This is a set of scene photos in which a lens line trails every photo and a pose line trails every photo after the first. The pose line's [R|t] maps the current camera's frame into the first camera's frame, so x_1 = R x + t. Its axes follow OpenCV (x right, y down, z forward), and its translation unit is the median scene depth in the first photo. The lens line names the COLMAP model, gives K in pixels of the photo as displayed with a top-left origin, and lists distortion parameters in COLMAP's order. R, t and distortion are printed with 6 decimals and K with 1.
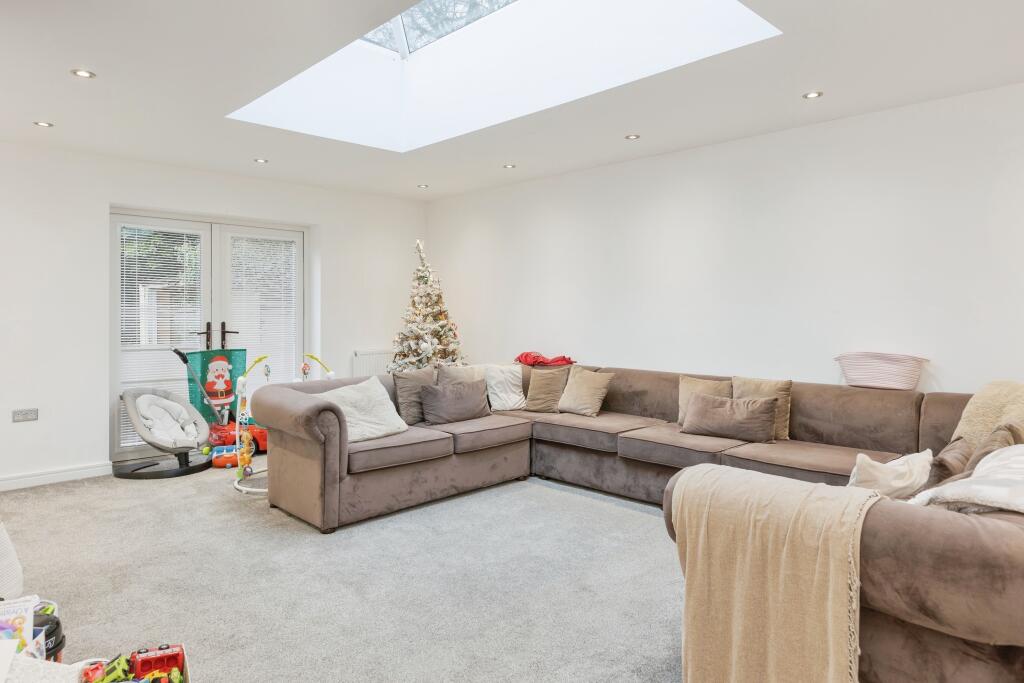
lens RADIAL K [[638.7, 0, 508.5], [0, 638.7, 304.8], [0, 0, 1]] dist [-0.008466, 0.001580]
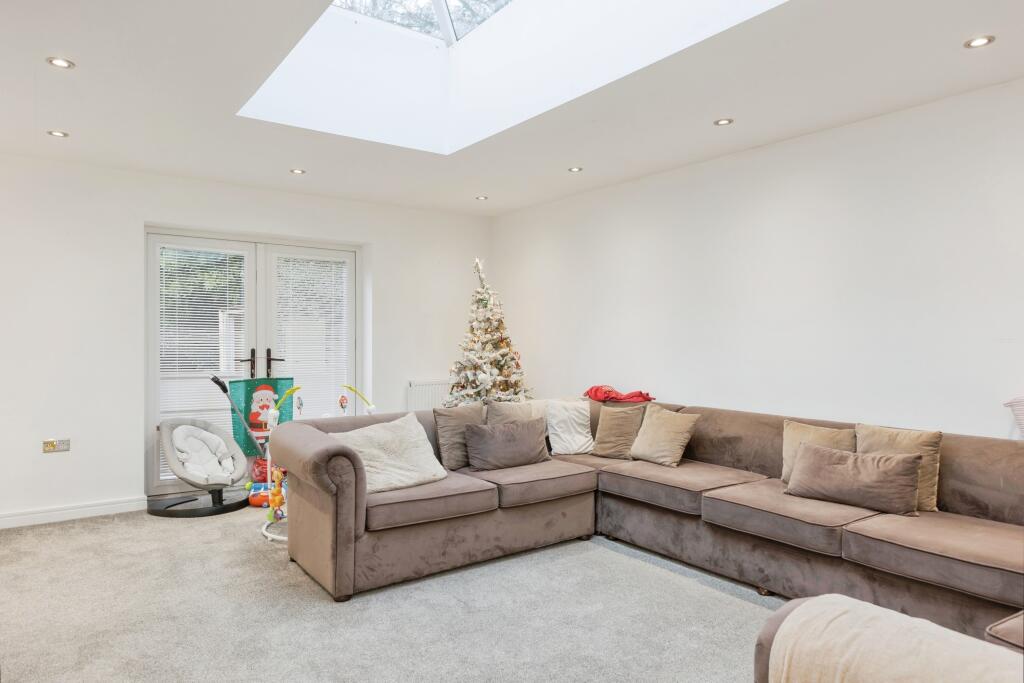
lens RADIAL K [[638.7, 0, 501.1], [0, 638.7, 336.1], [0, 0, 1]] dist [-0.008466, 0.001580]
pose [[0.987860, 0.003319, -0.155310, 0.043914], [-0.002318, 0.999975, 0.006626, 0.001851], [0.155328, -0.006185, 0.987844, 0.164459]]
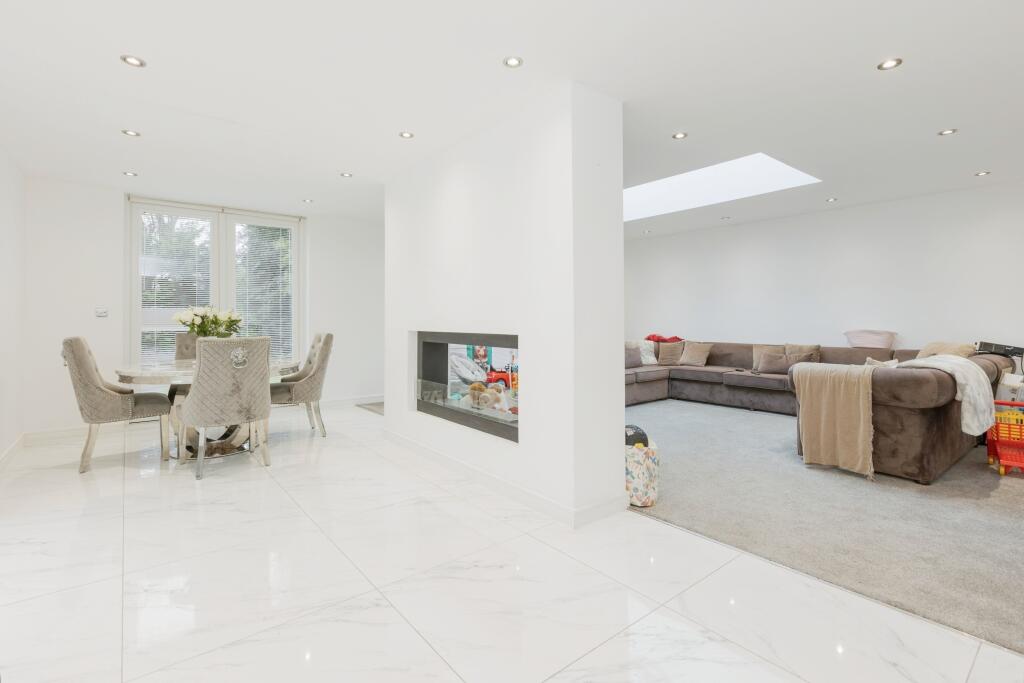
lens RADIAL K [[486.1, 0, 504.5], [0, 486.1, 309.7], [0, 0, 1]] dist [0.003852, -0.000168]
pose [[0.995264, -0.001448, -0.097195, -0.322014], [0.000321, 0.999933, -0.011611, 0.026653], [0.097206, 0.011525, 0.995198, -0.495846]]
